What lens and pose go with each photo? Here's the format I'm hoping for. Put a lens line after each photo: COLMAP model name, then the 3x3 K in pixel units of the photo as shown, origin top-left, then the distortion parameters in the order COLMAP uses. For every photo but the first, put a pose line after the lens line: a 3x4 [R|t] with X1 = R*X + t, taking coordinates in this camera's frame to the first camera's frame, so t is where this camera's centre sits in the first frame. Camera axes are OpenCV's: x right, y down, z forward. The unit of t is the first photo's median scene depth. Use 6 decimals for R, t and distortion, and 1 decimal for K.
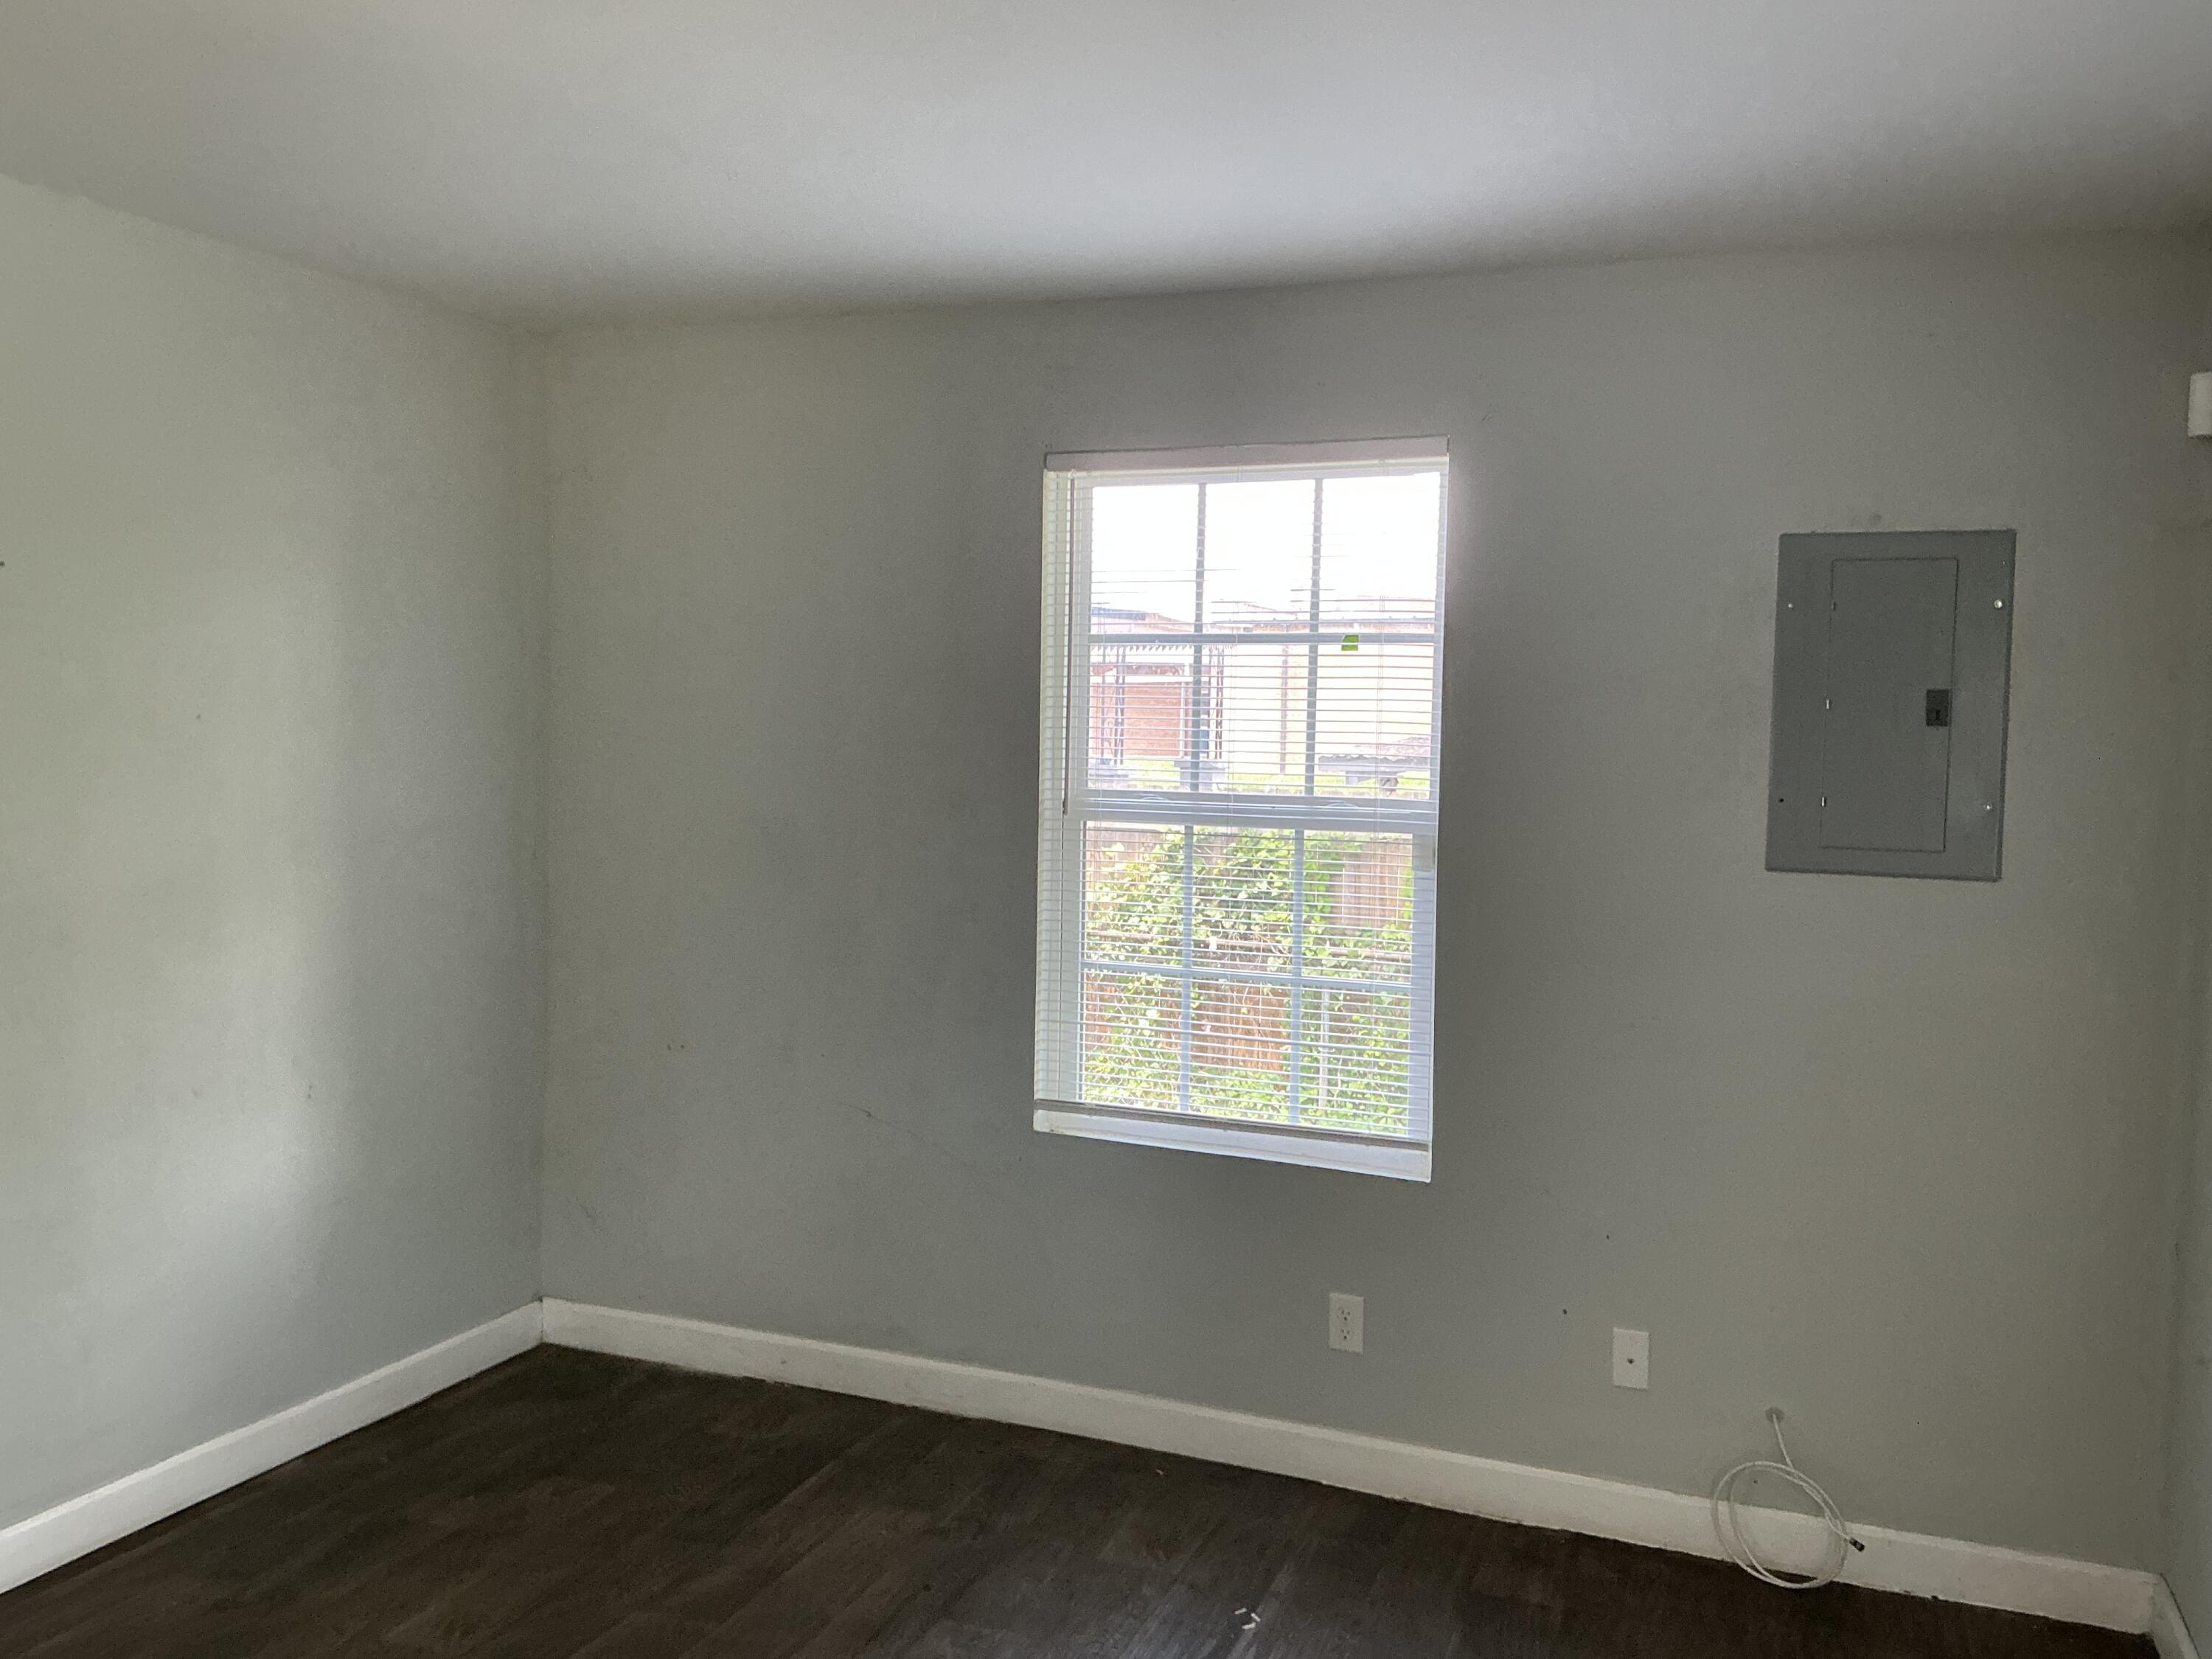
lens RADIAL K [[1835.0, 0, 1115.3], [0, 1835.0, 846.1], [0, 0, 1]] dist [0.128209, -0.254927]
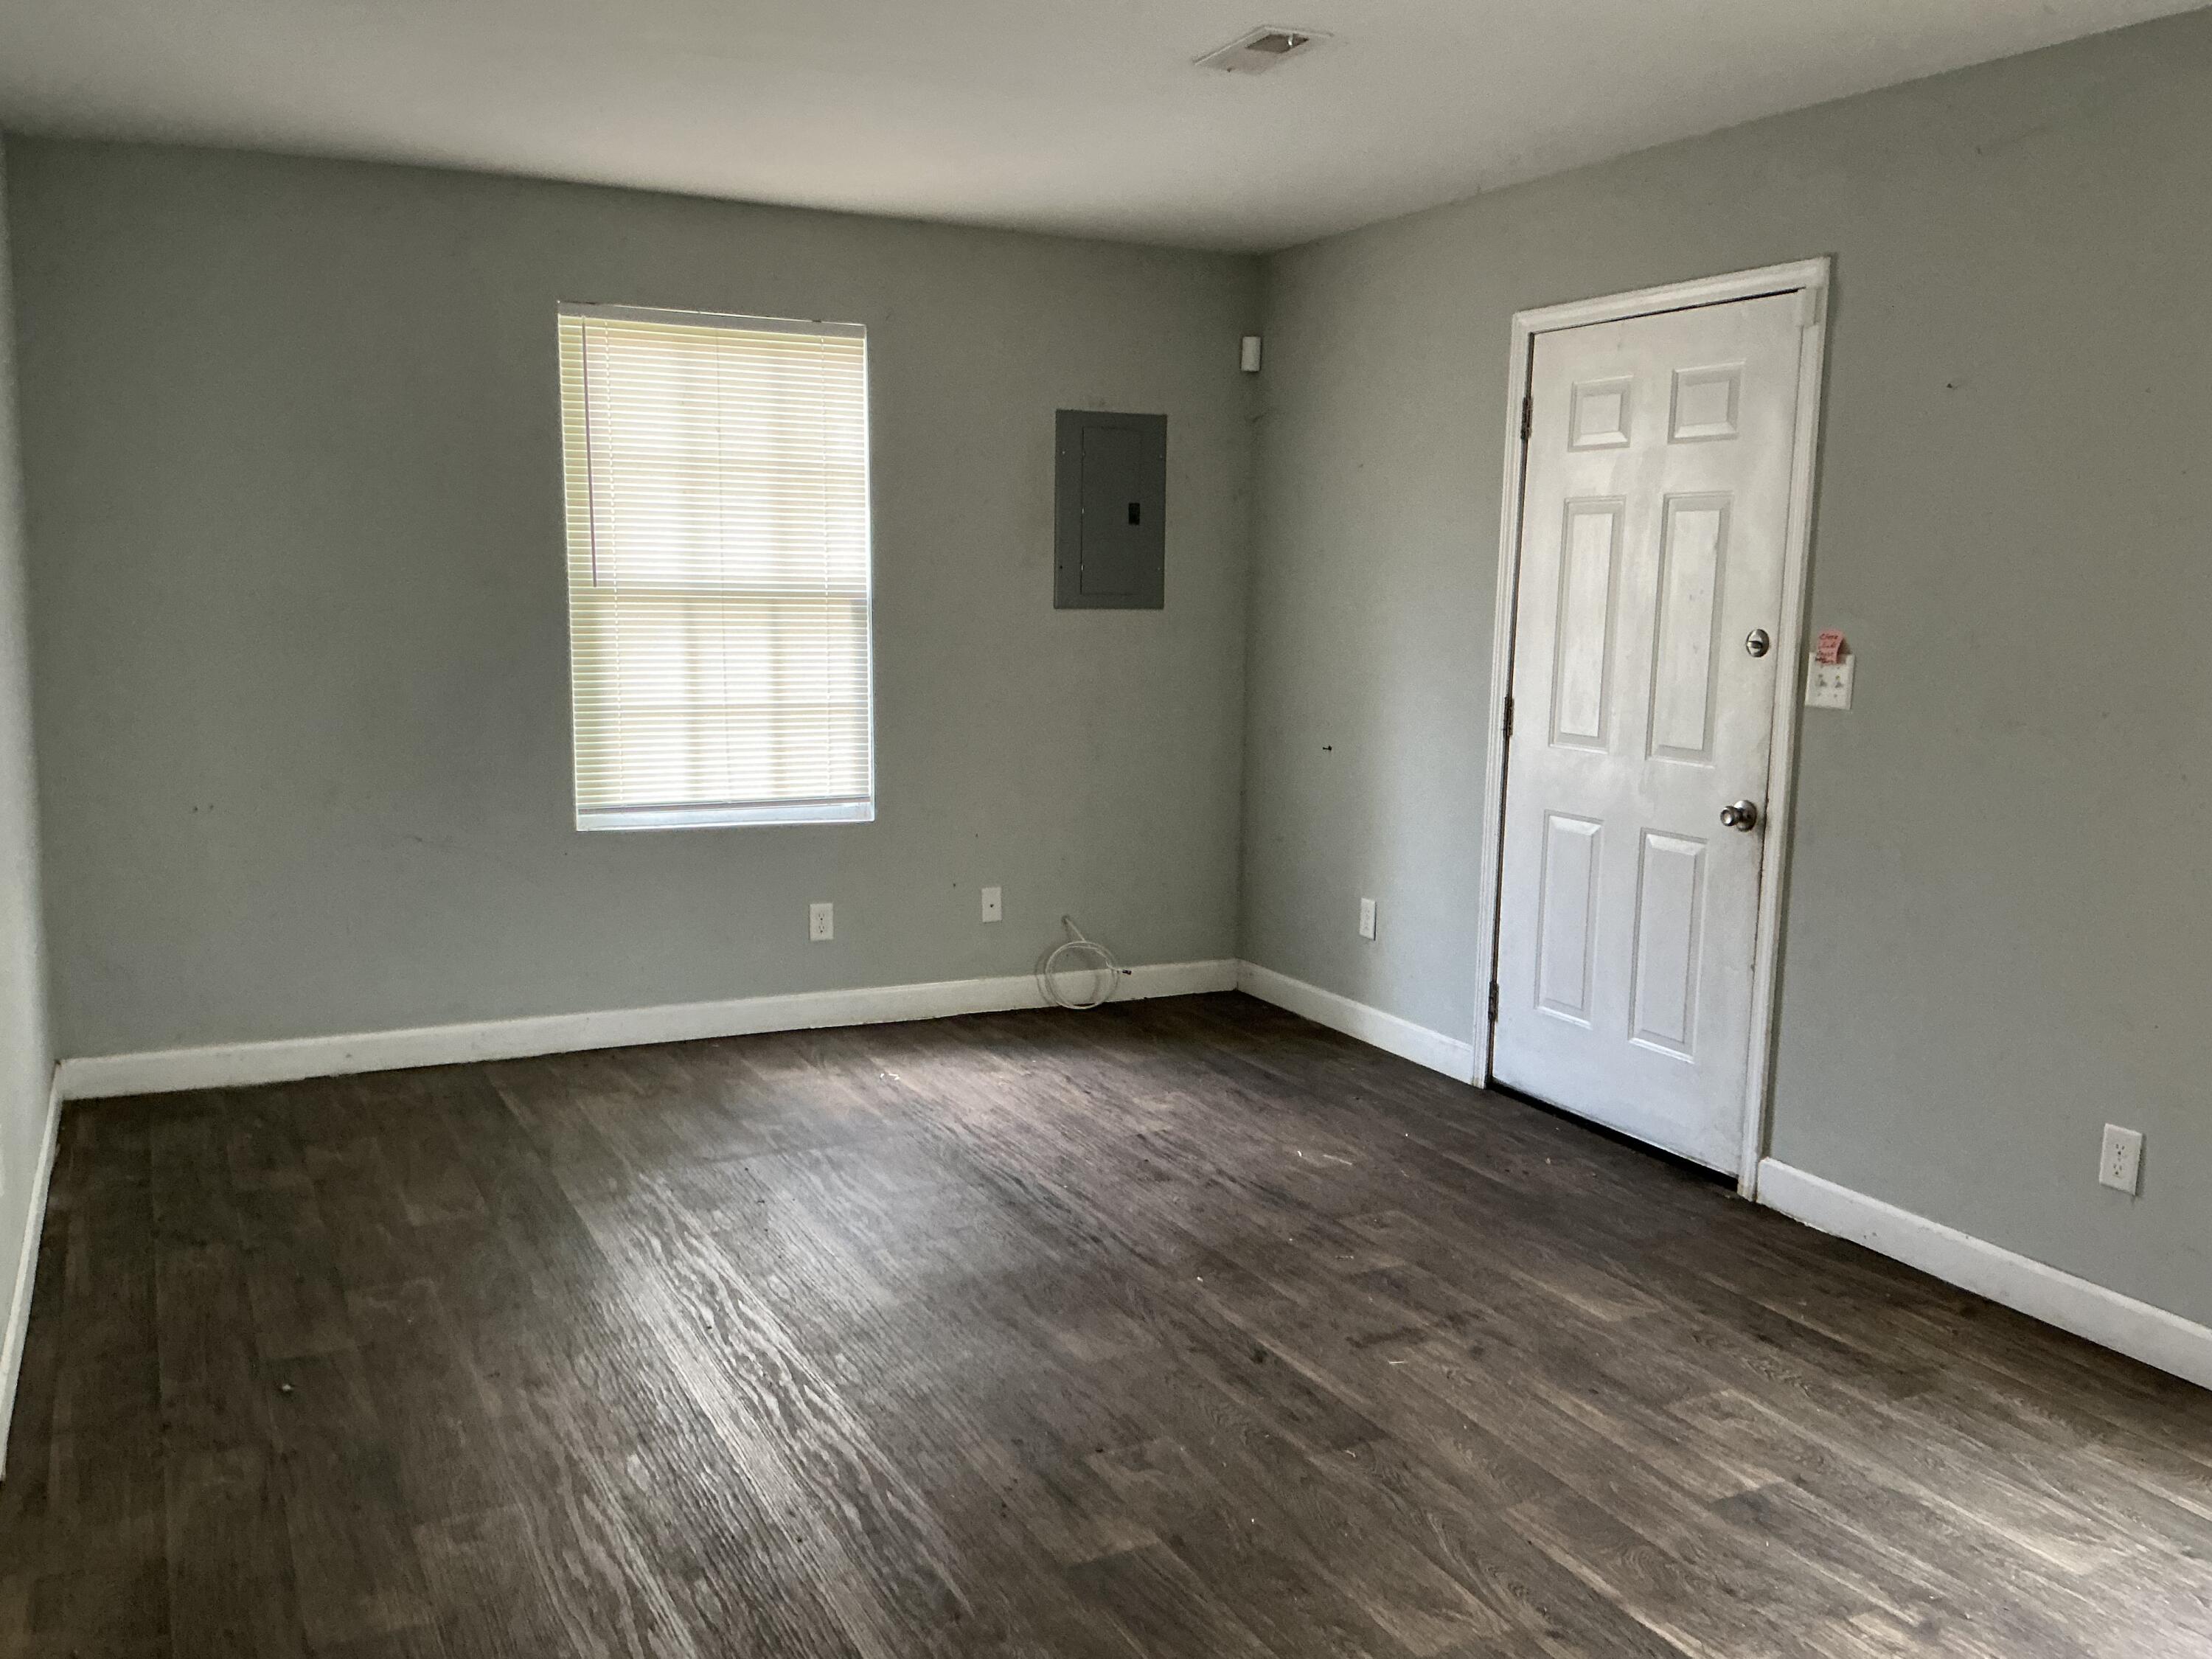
lens RADIAL K [[1835.0, 0, 1094.7], [0, 1835.0, 835.3], [0, 0, 1]] dist [0.128209, -0.254927]
pose [[0.669224, -0.114037, 0.734258, -0.890923], [0.049404, 0.992795, 0.109163, 0.037535], [-0.741417, -0.036779, 0.670036, -0.181784]]
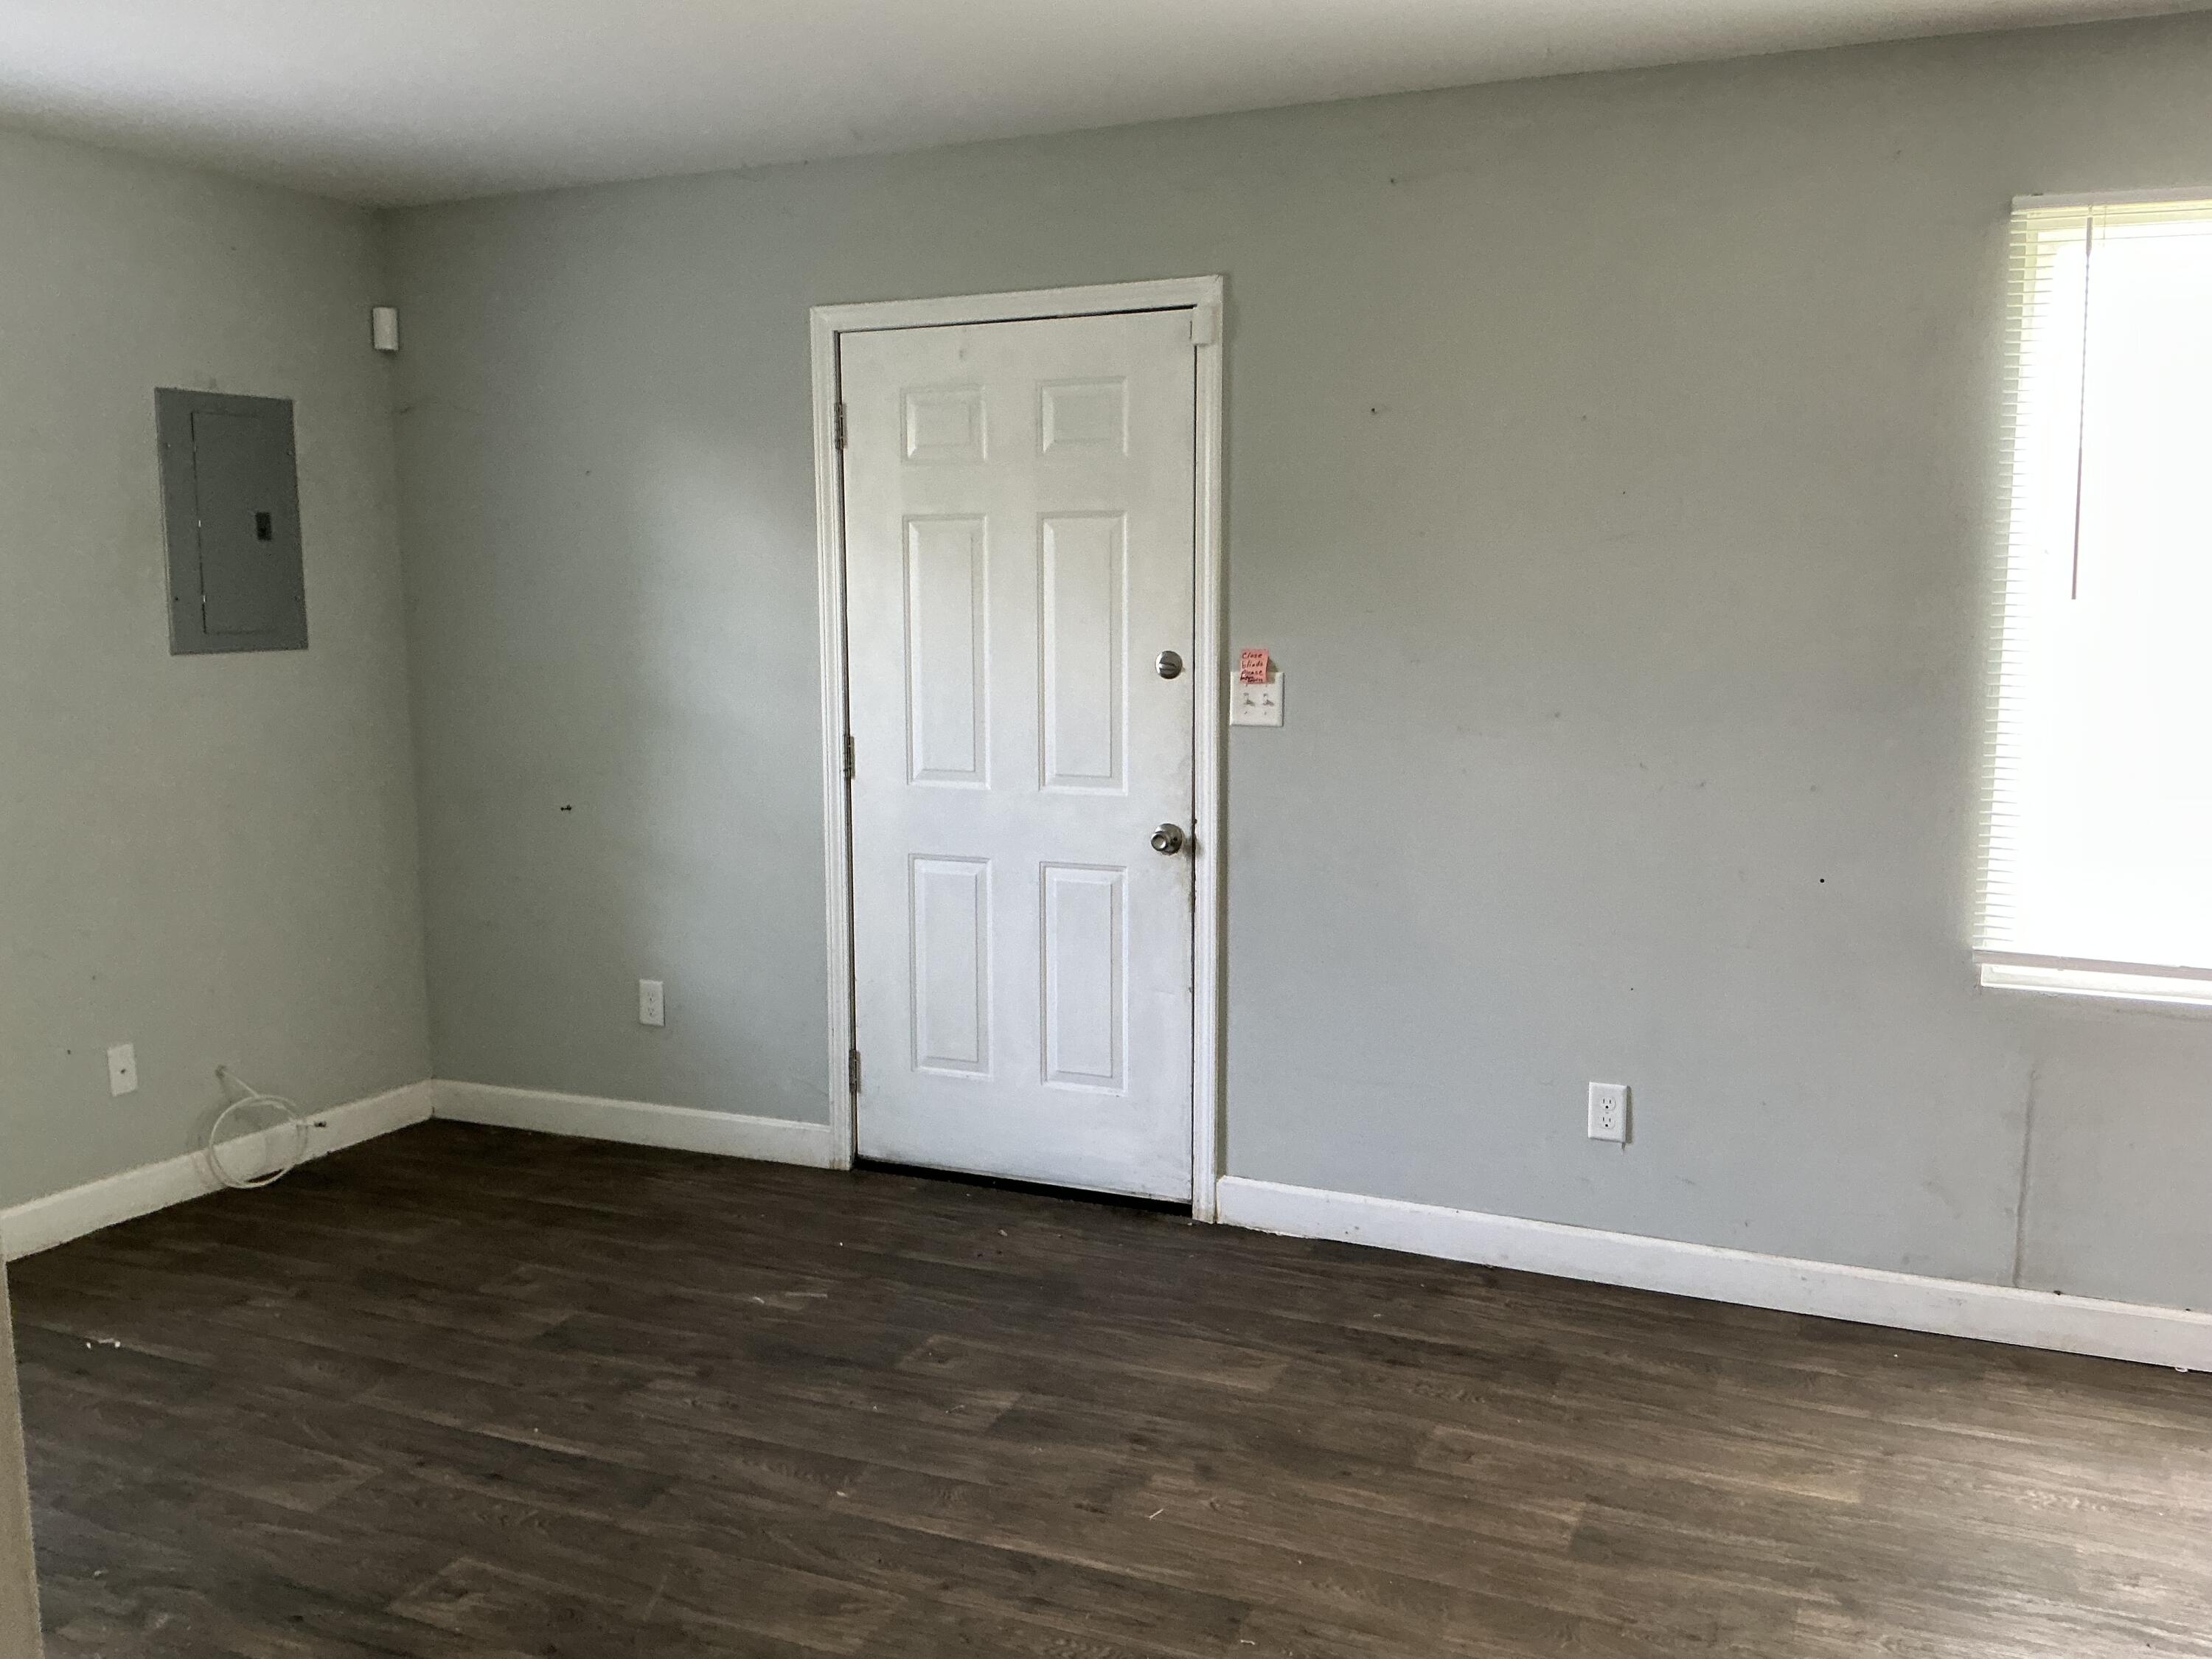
lens RADIAL K [[1835.0, 0, 1107.0], [0, 1835.0, 833.8], [0, 0, 1]] dist [0.128209, -0.254927]
pose [[0.039023, -0.150806, 0.987793, -0.887579], [0.078336, 0.985965, 0.147432, -0.003558], [-0.996163, 0.071627, 0.050289, 0.299204]]
